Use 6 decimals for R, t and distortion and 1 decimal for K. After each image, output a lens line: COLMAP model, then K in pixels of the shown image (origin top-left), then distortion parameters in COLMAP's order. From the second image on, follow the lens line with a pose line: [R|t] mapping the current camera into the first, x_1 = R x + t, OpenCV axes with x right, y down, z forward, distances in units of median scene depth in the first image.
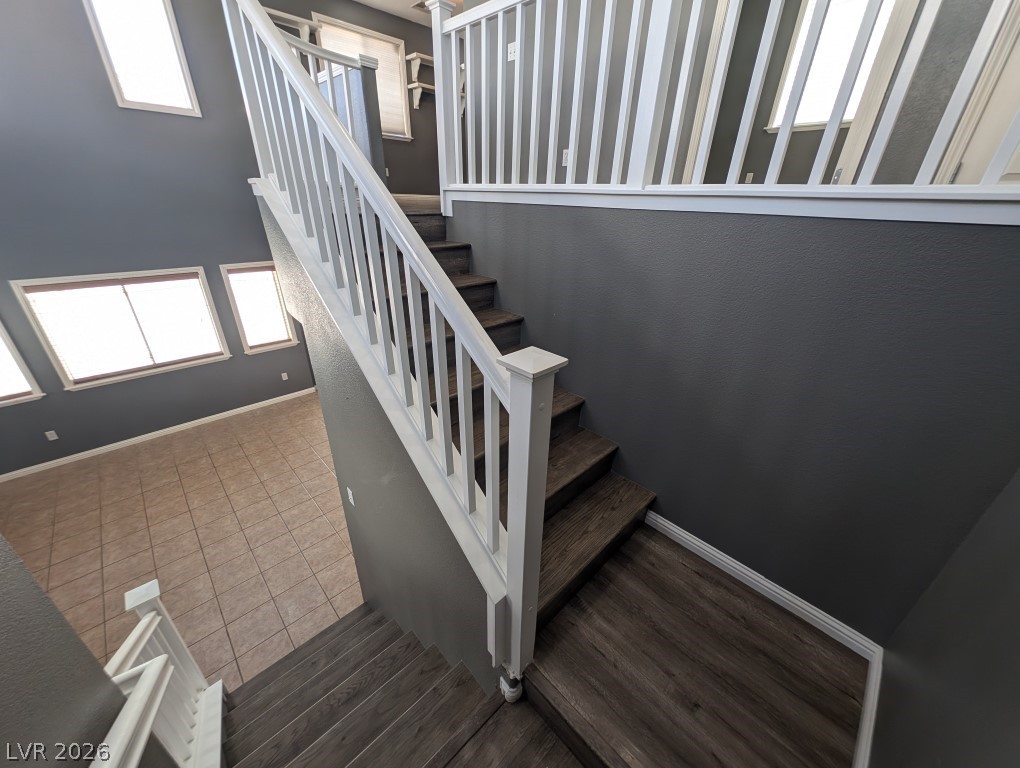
lens RADIAL K [[383.6, 0, 510.3], [0, 383.6, 386.9], [0, 0, 1]] dist [-0.001674, 0.000412]
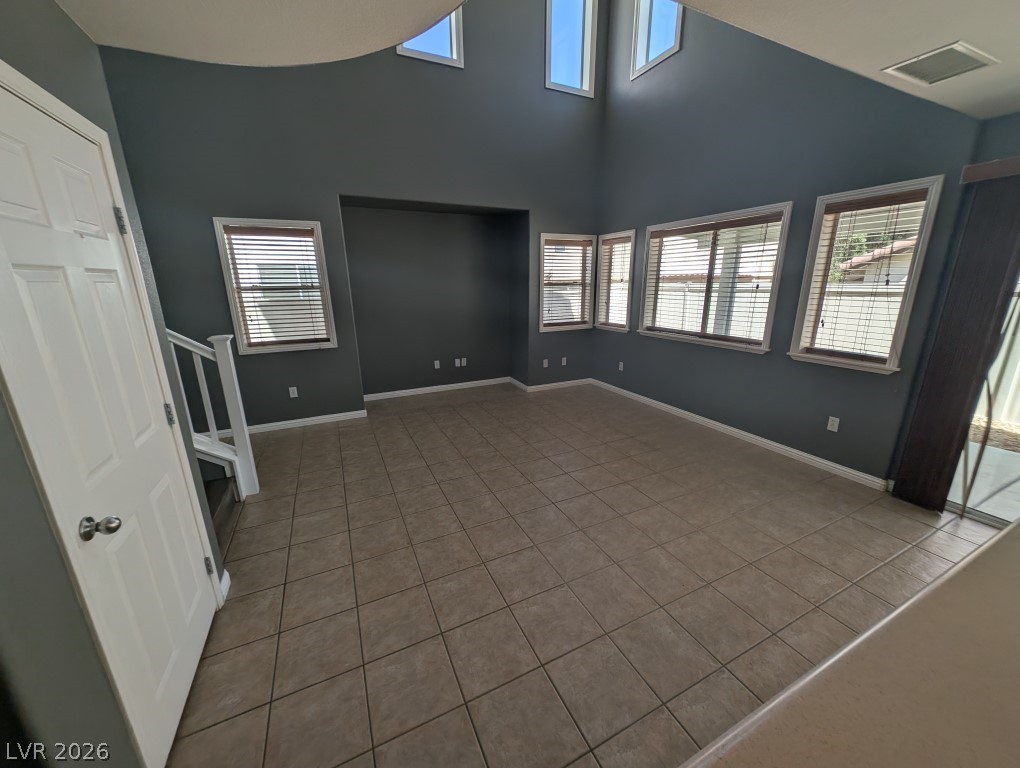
lens RADIAL K [[383.0, 0, 515.7], [0, 383.0, 385.1], [0, 0, 1]] dist [0.006007, -0.001132]
pose [[-0.315031, 0.223018, -0.922507, -0.000249], [-0.417462, 0.840359, 0.345720, -0.089581], [0.852339, 0.494024, -0.171637, 0.897926]]
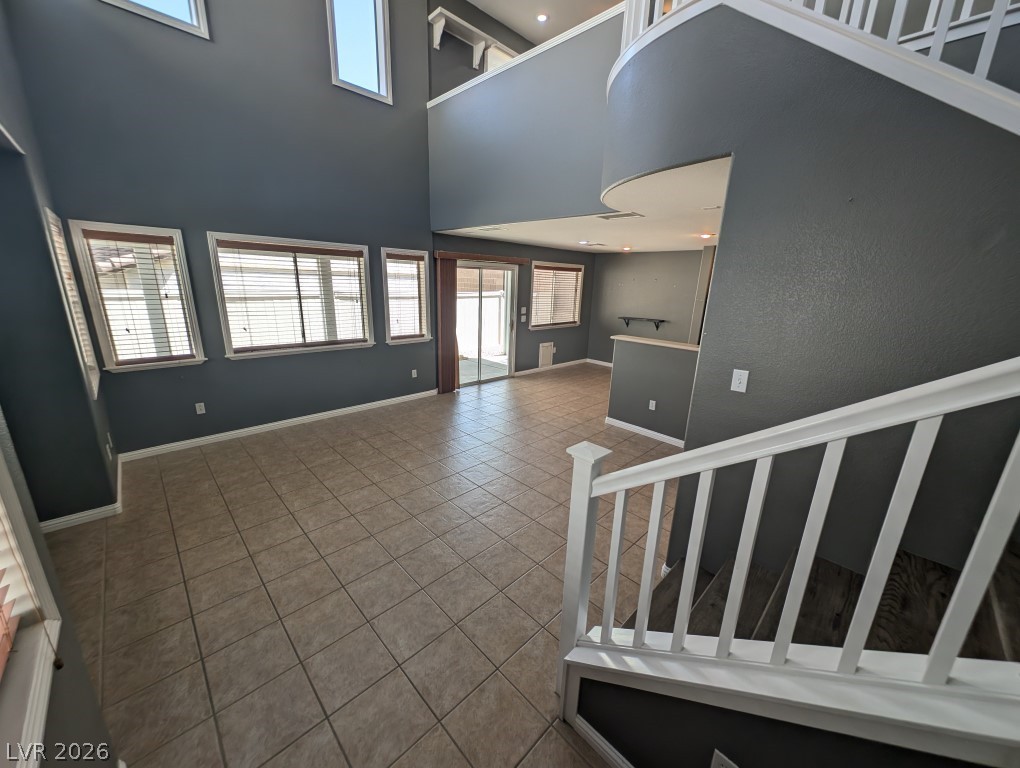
lens RADIAL K [[383.0, 0, 511.7], [0, 383.0, 385.6], [0, 0, 1]] dist [0.006007, -0.001132]
pose [[0.999980, 0.002231, 0.005935, -0.454433], [-0.001070, 0.982018, -0.188786, 0.227734], [-0.006249, 0.188775, 0.982000, 0.106052]]
